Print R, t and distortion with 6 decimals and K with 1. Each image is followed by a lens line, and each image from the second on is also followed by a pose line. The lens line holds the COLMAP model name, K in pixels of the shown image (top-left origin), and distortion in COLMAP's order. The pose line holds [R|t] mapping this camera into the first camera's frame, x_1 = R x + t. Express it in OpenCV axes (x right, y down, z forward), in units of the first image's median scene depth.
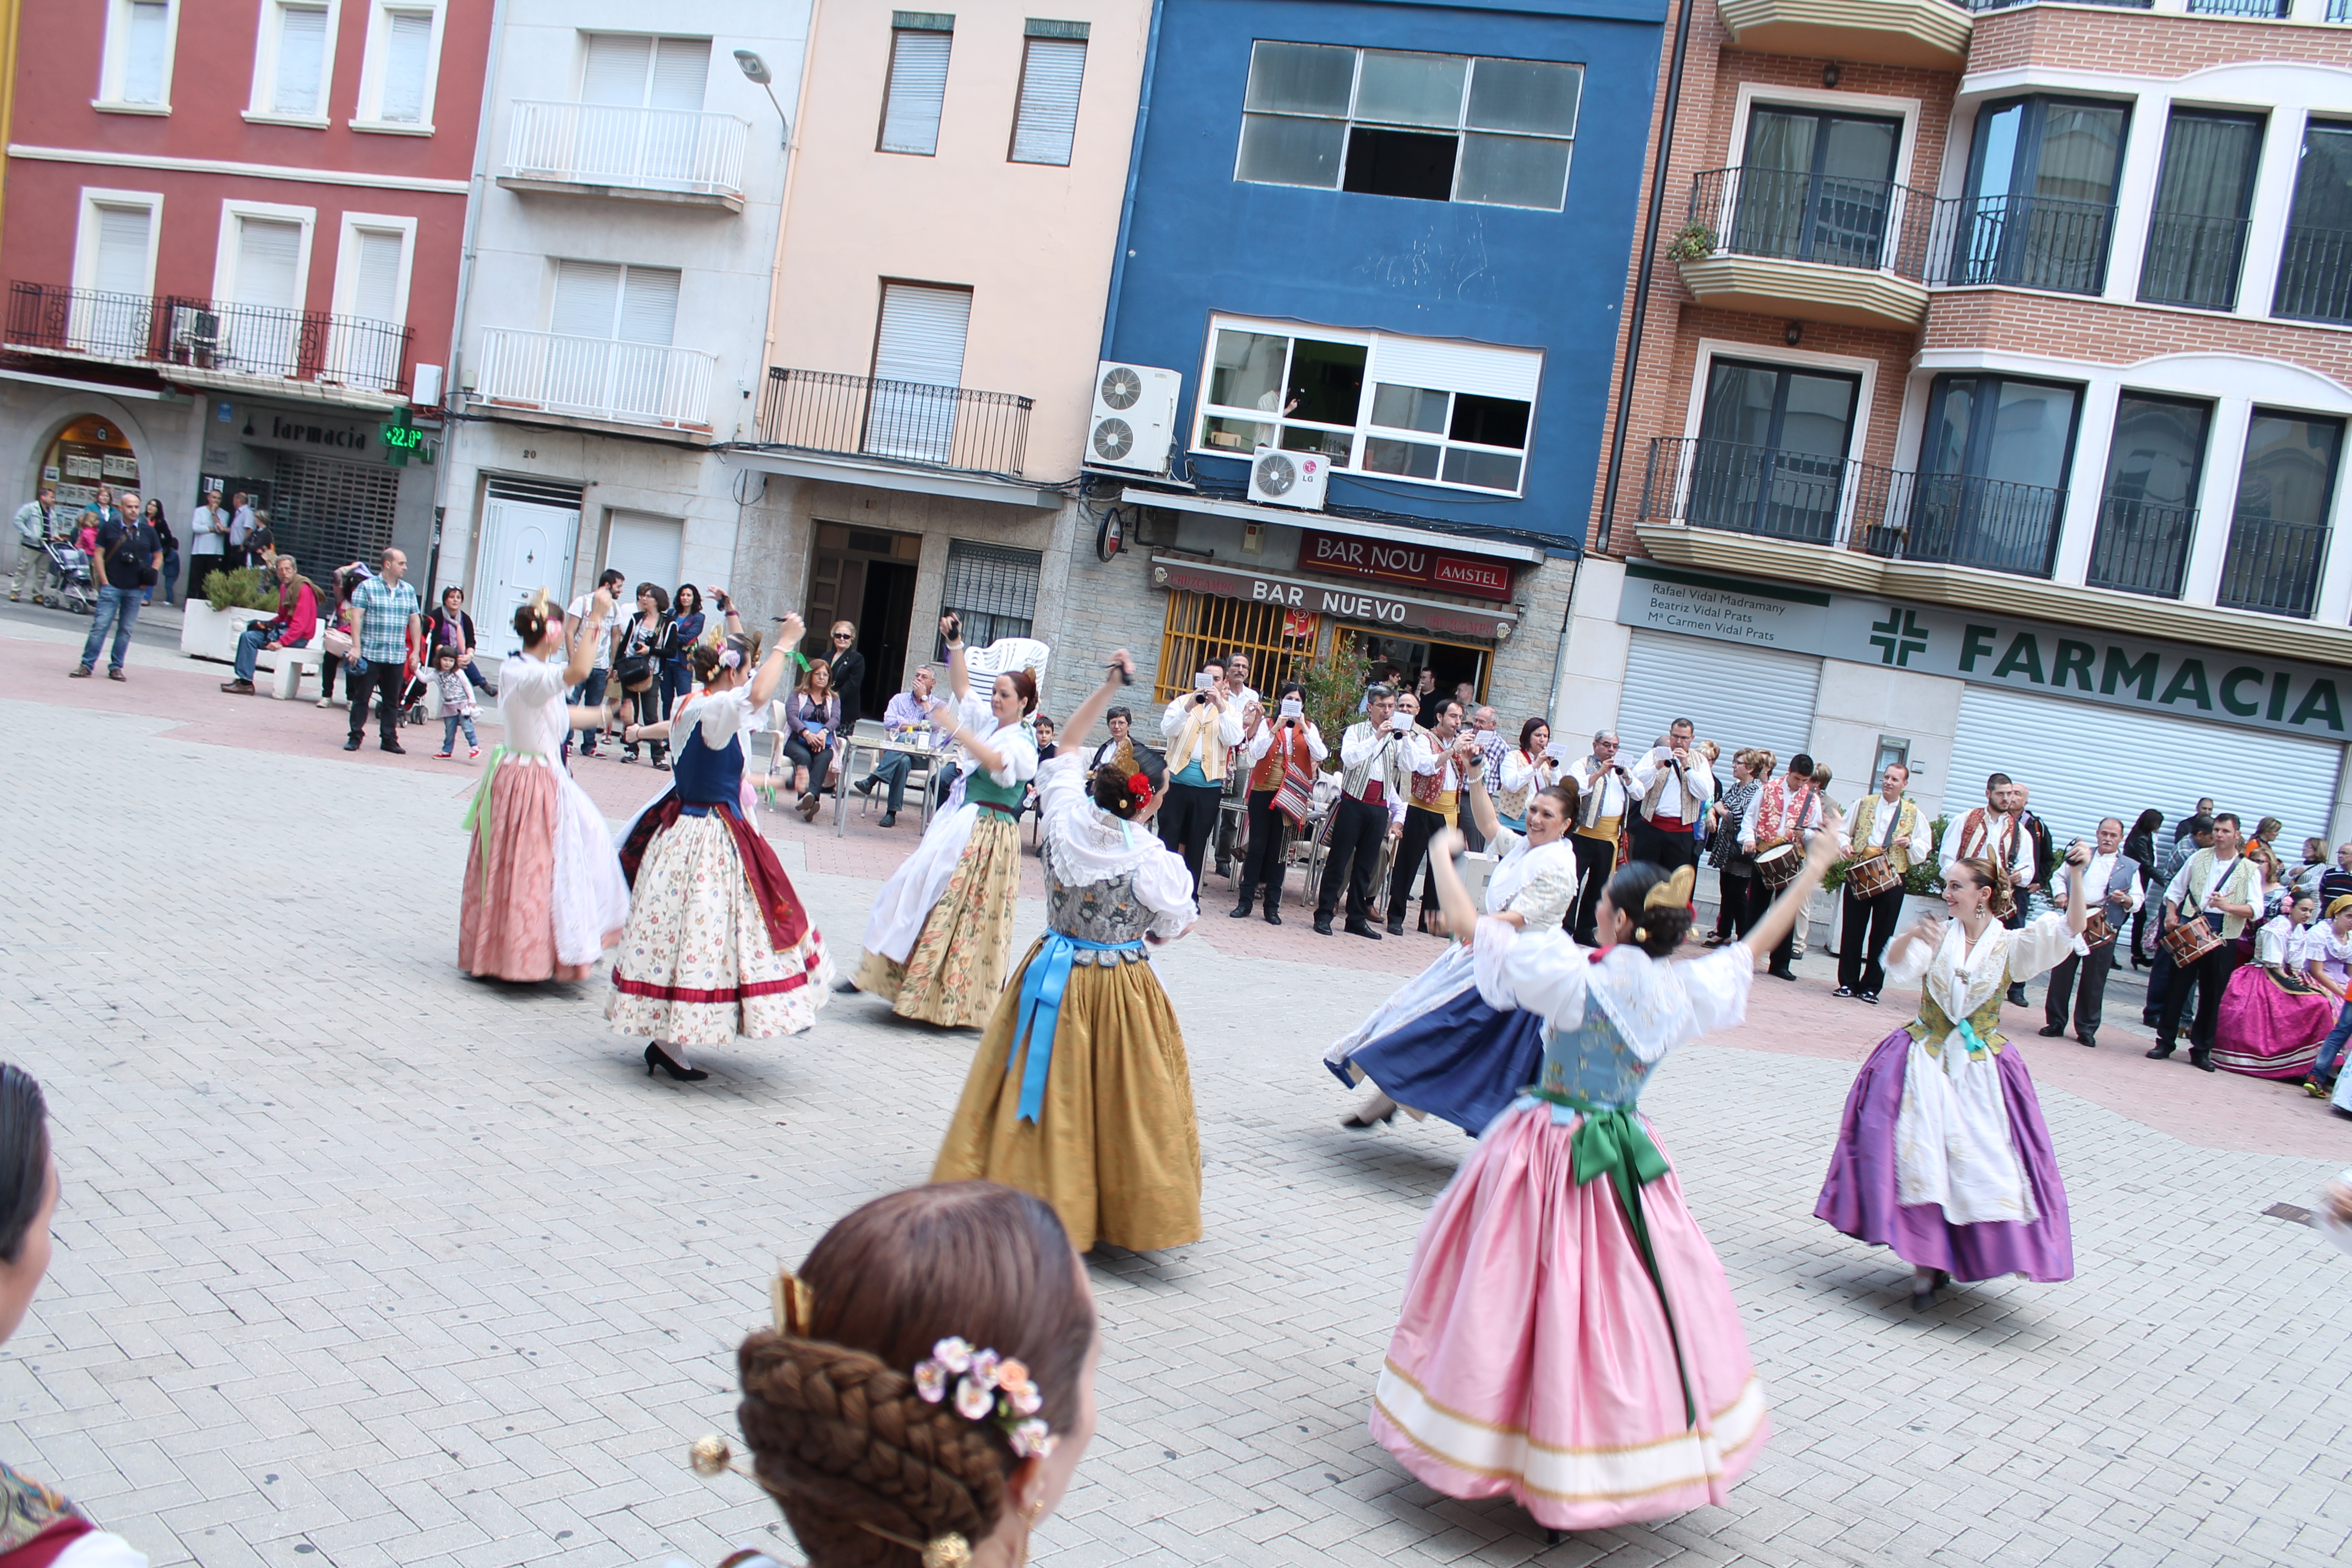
lens RADIAL K [[1970.4, 0, 1183.8], [0, 1970.4, 779.1], [0, 0, 1]] dist [-0.163536, 0.146642]
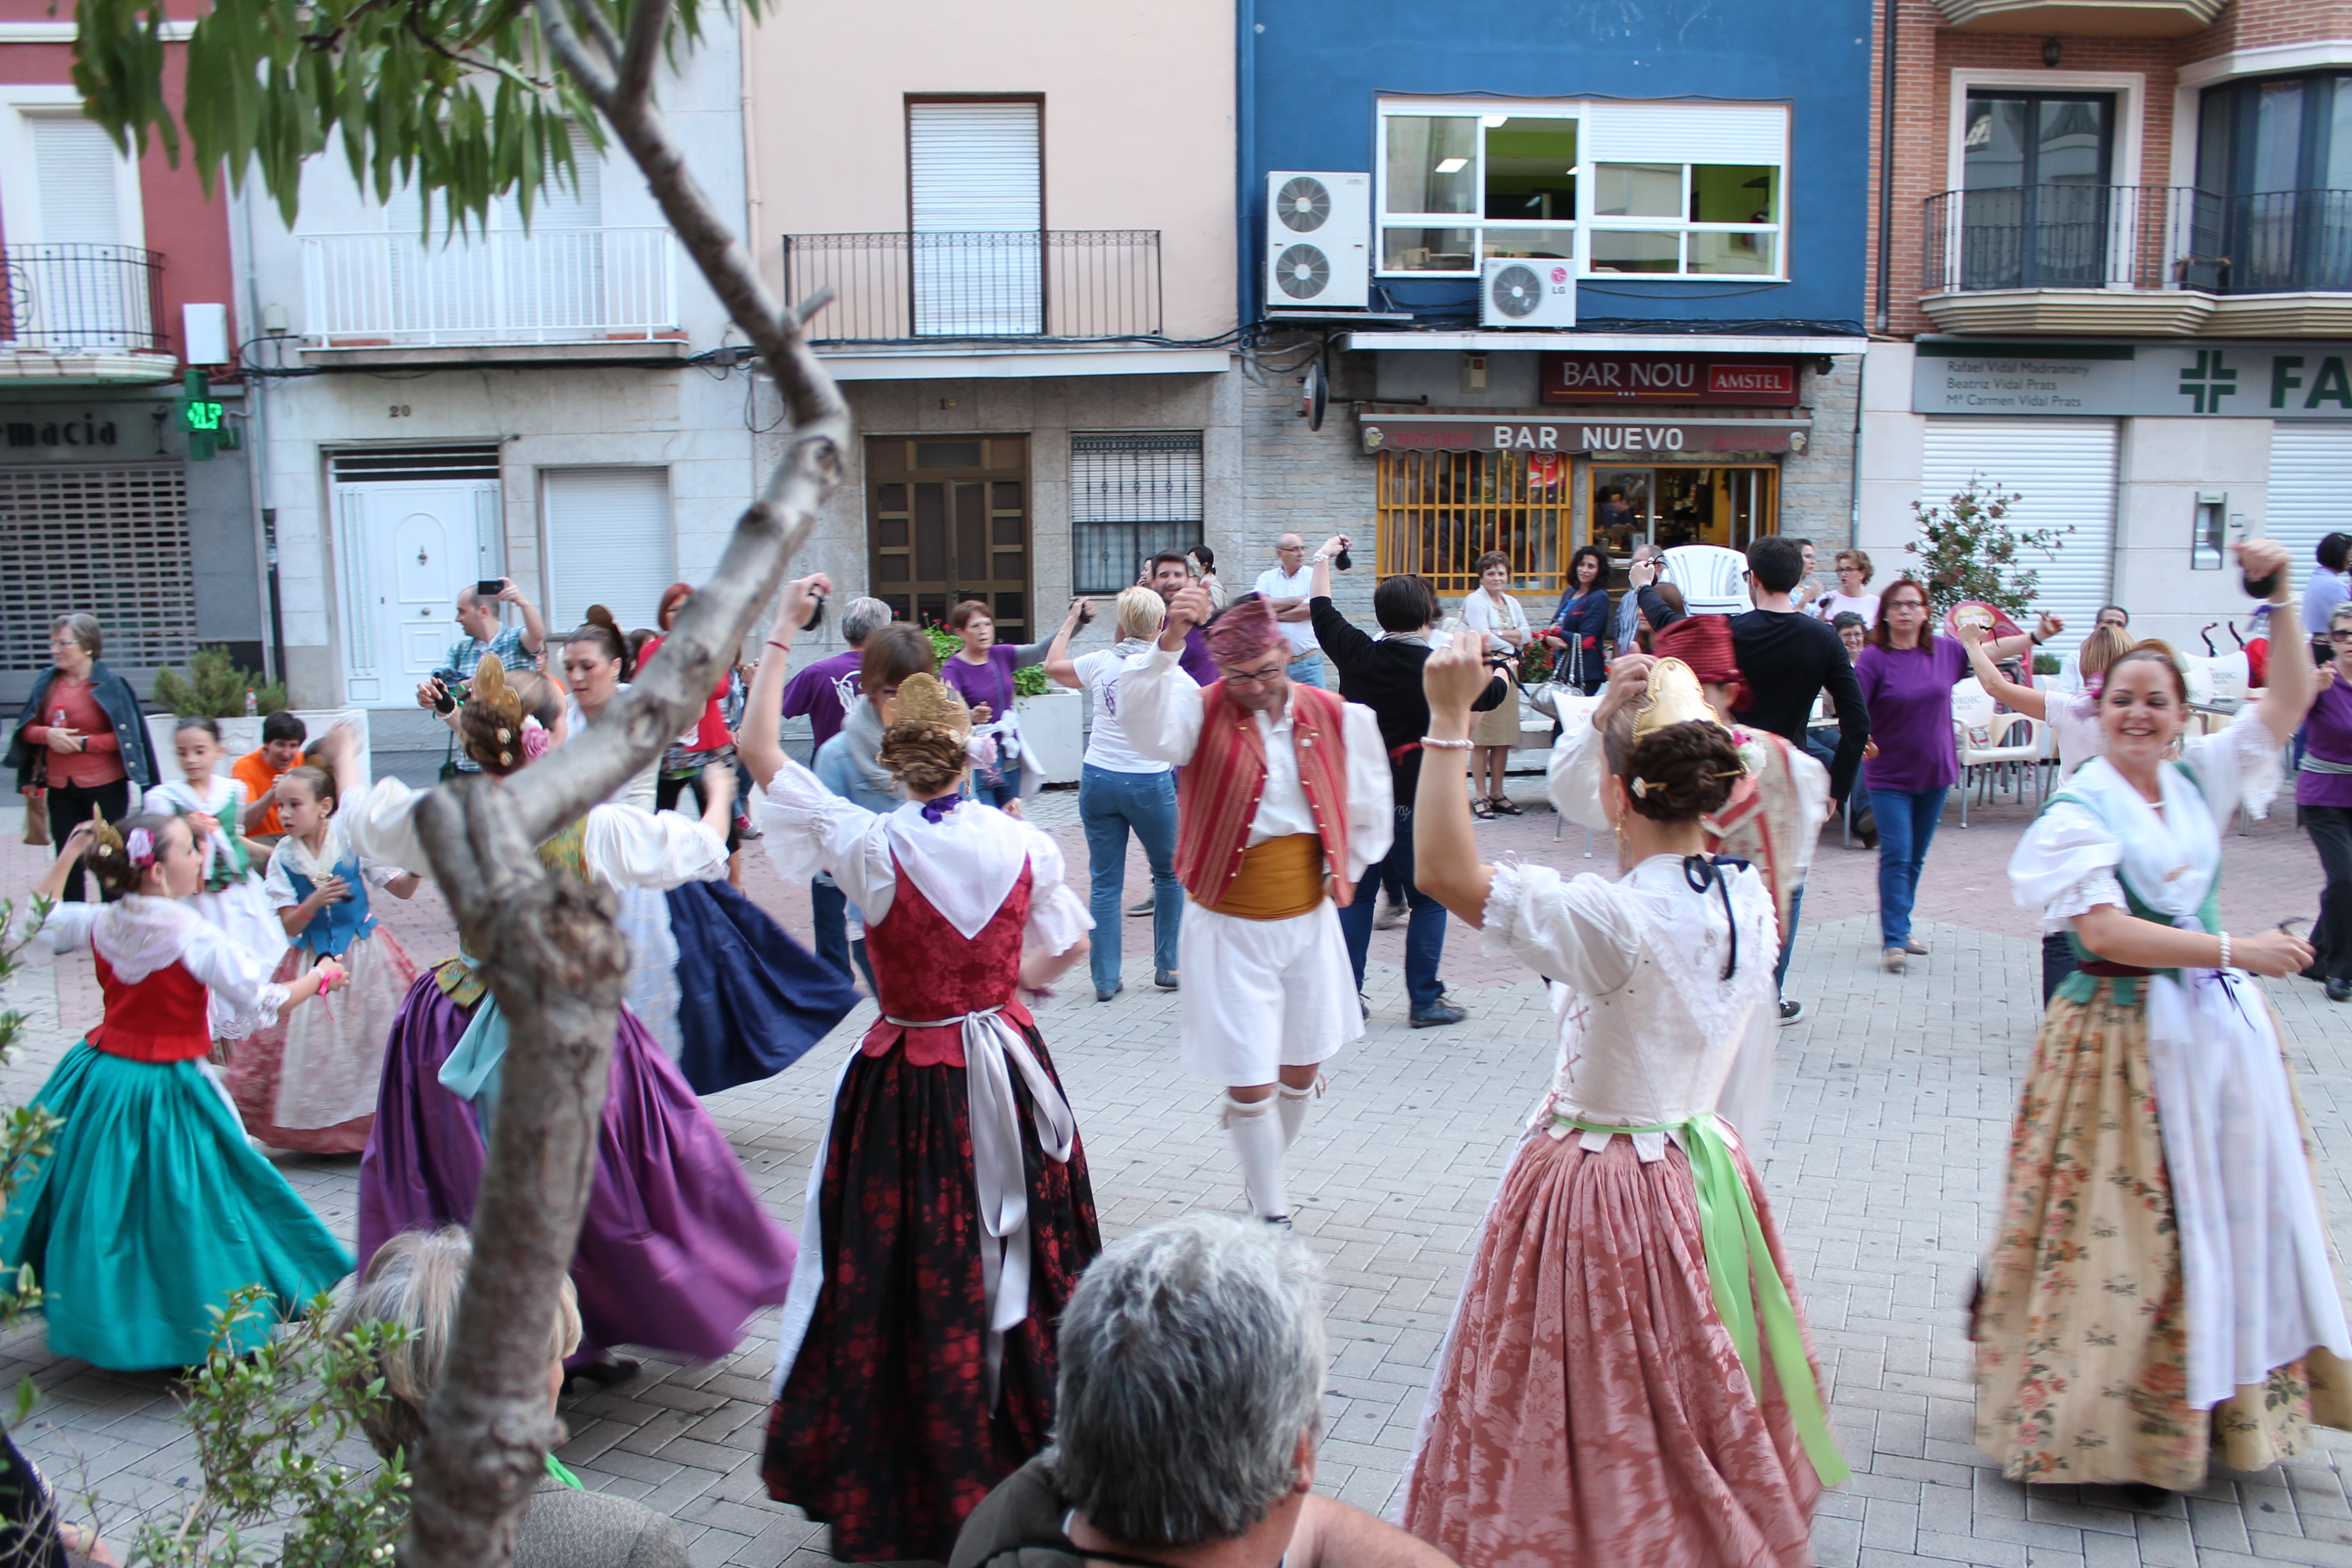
lens RADIAL K [[1970.4, 0, 1183.8], [0, 1970.4, 779.1], [0, 0, 1]] dist [-0.163536, 0.146642]
pose [[0.927960, -0.211095, 0.307129, -0.359394], [0.182678, 0.975963, 0.118852, -0.078732], [-0.324836, -0.054184, 0.944217, 0.282896]]
